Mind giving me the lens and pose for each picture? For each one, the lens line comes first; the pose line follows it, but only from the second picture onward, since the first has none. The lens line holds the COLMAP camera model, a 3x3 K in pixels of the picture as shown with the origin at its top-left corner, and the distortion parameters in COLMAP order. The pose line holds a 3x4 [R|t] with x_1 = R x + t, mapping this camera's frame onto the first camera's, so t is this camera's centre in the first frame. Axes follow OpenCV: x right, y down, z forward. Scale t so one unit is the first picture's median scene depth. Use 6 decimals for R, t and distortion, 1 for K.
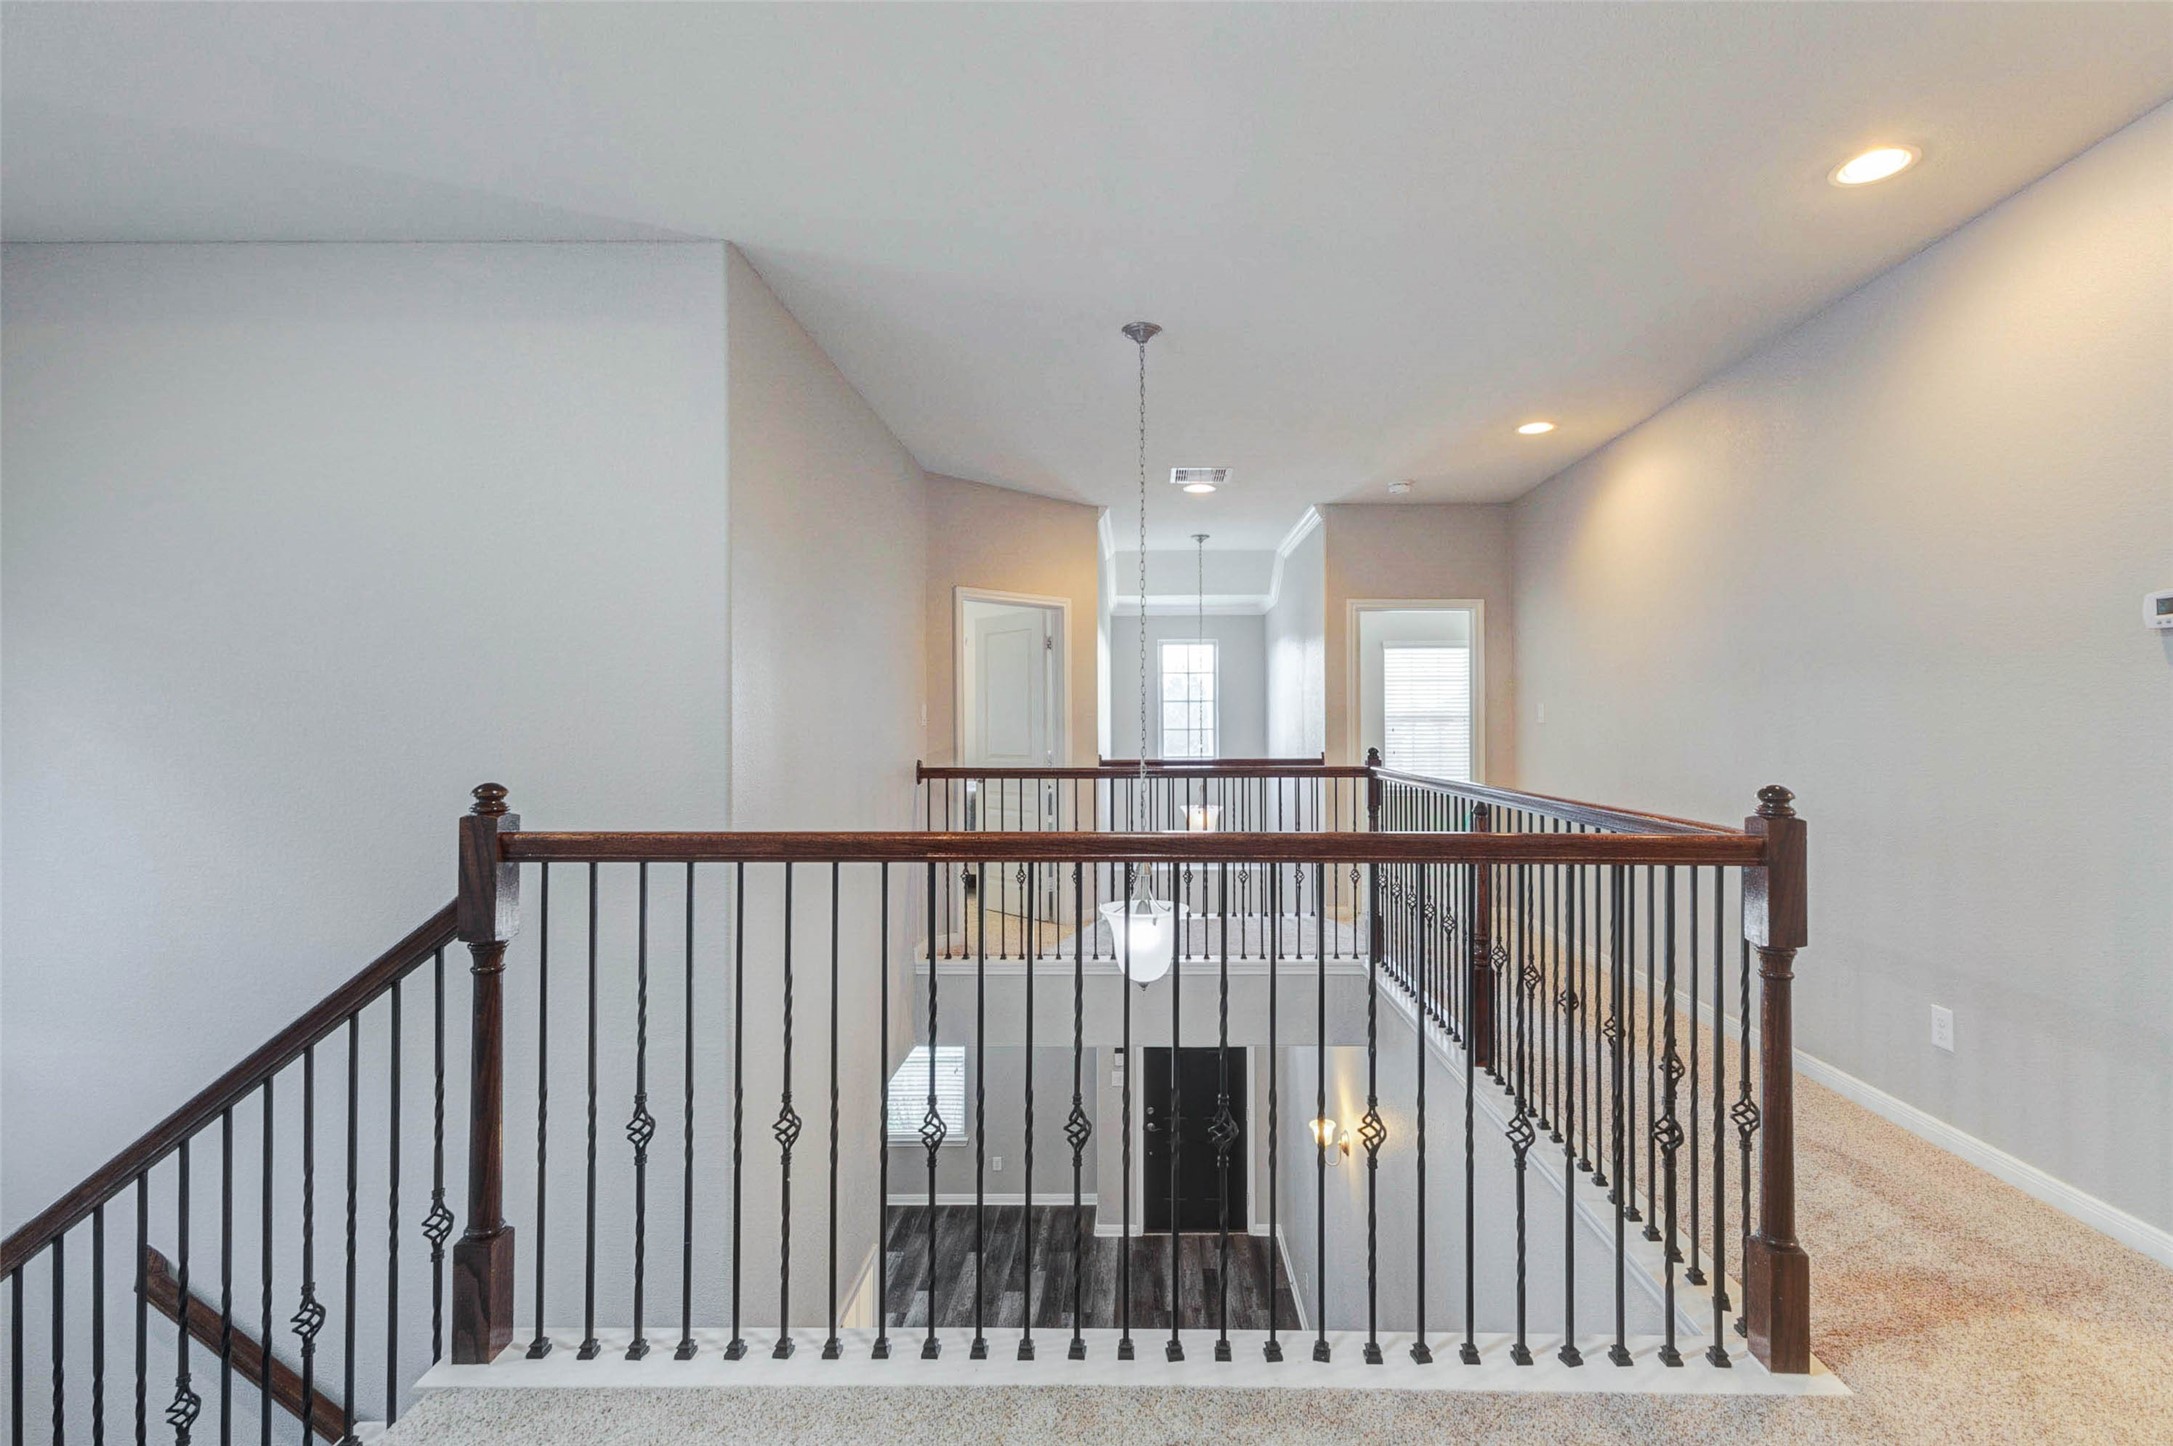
lens RADIAL K [[986.0, 0, 1104.3], [0, 986.0, 714.0], [0, 0, 1]] dist [-0.001617, -0.000082]
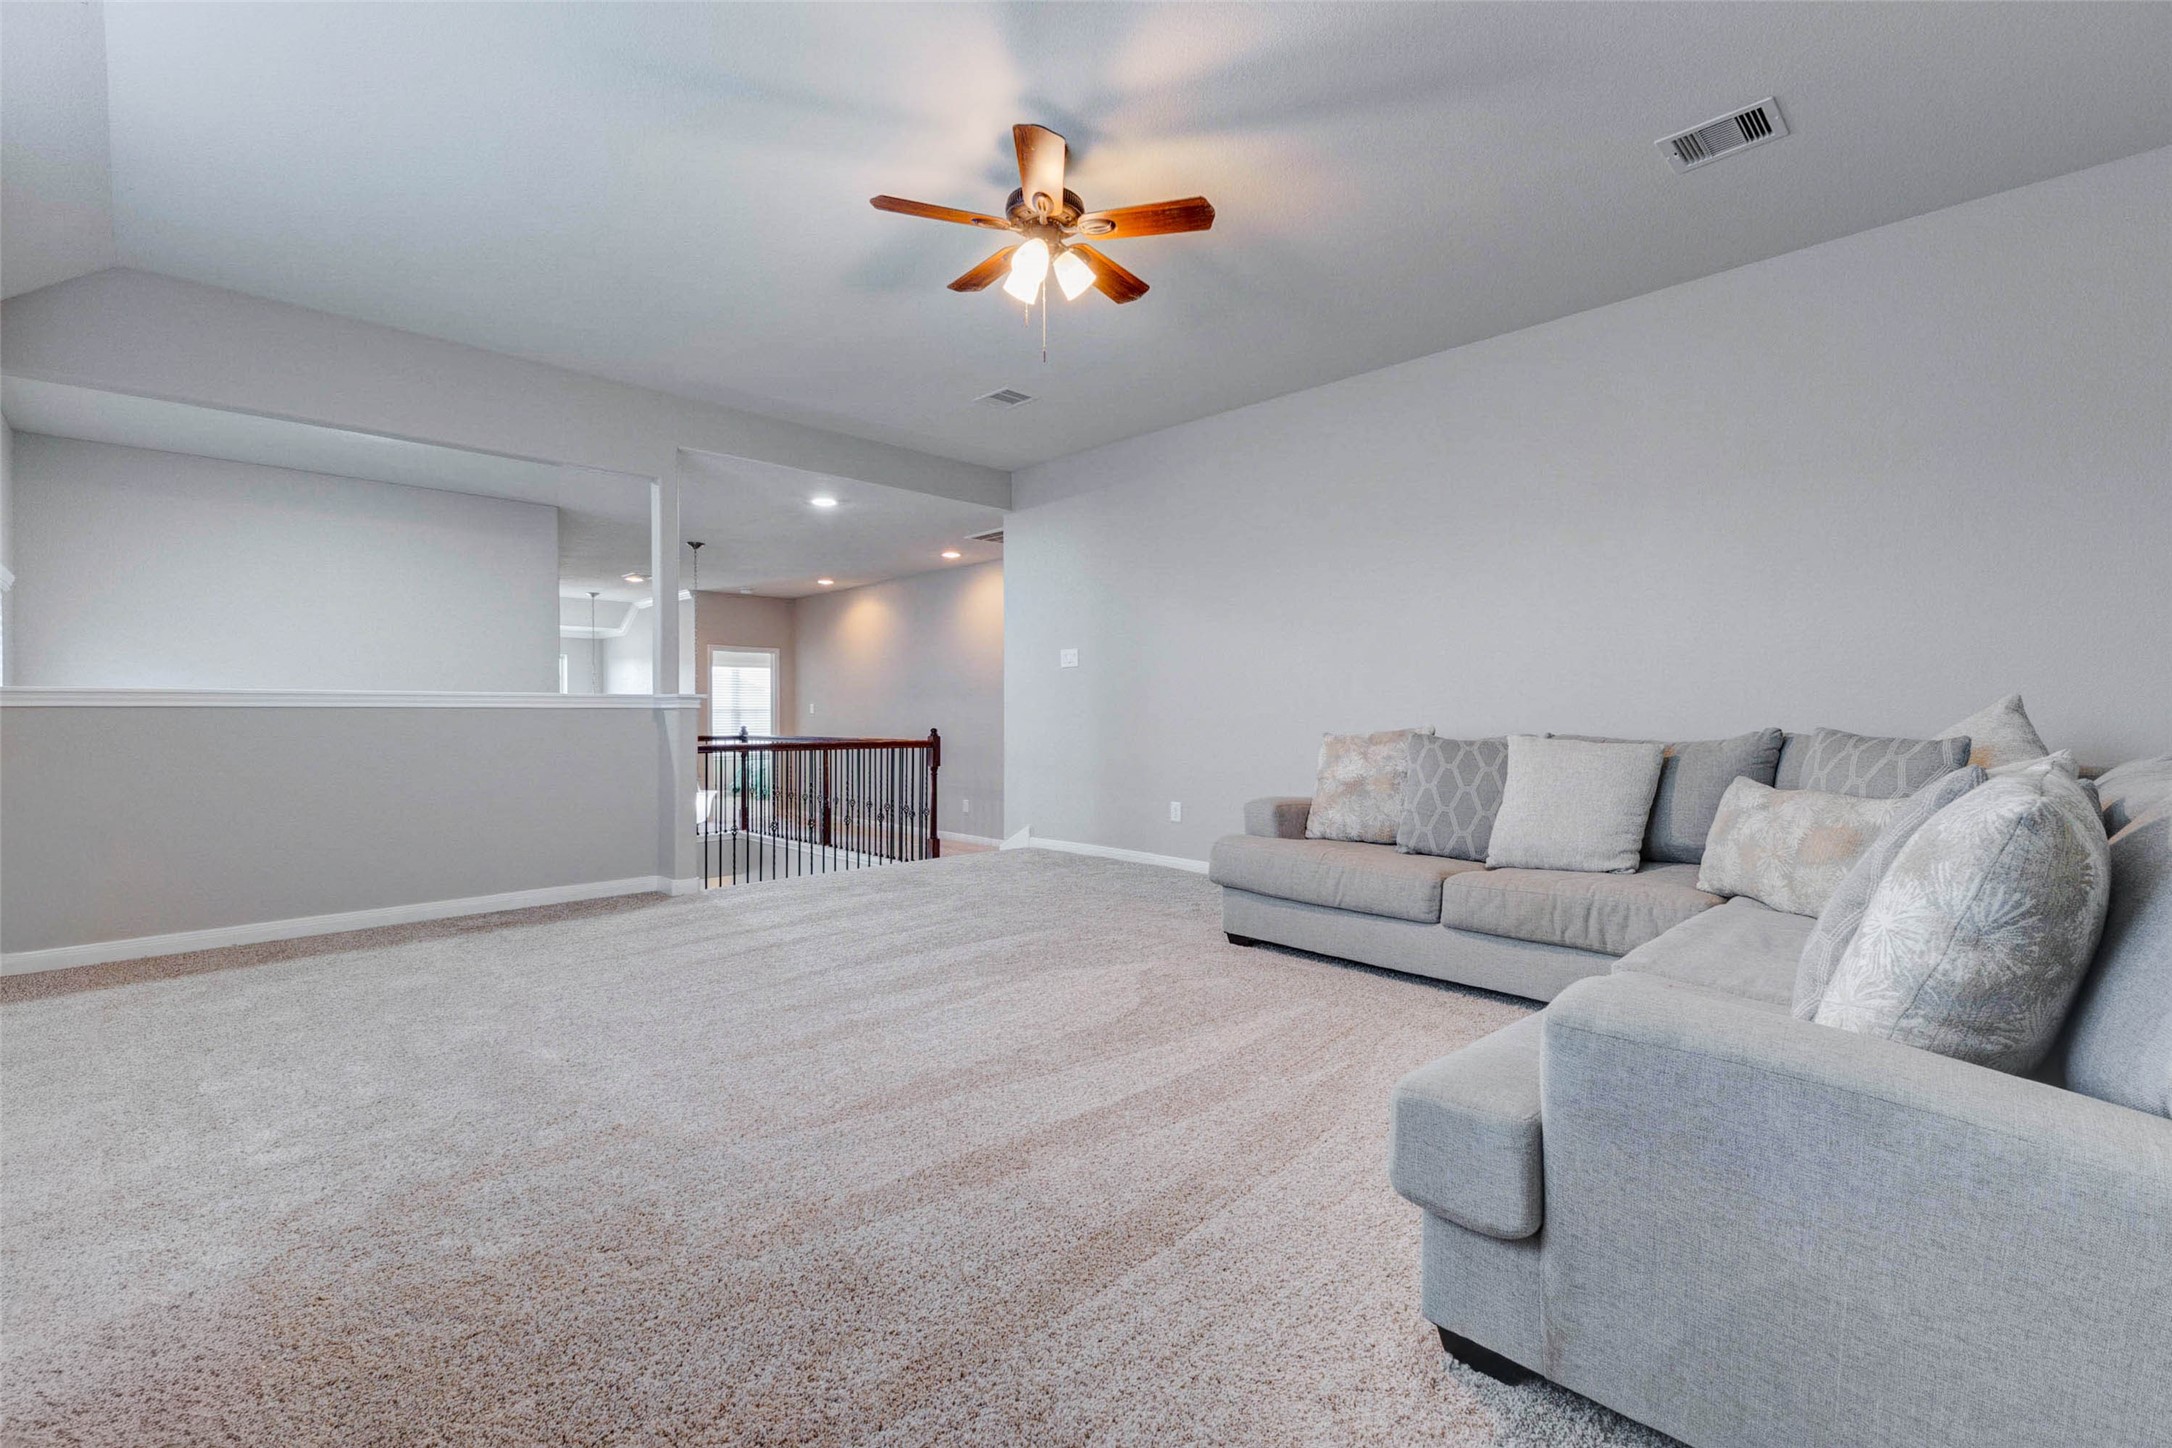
lens RADIAL K [[985.5, 0, 1087.0], [0, 985.5, 721.0], [0, 0, 1]] dist [-0.001617, -0.000082]
pose [[0.682480, -0.010598, 0.730828, -1.139134], [-0.000870, 0.999882, 0.015312, -0.015401], [-0.730904, -0.011085, 0.682390, -1.374955]]
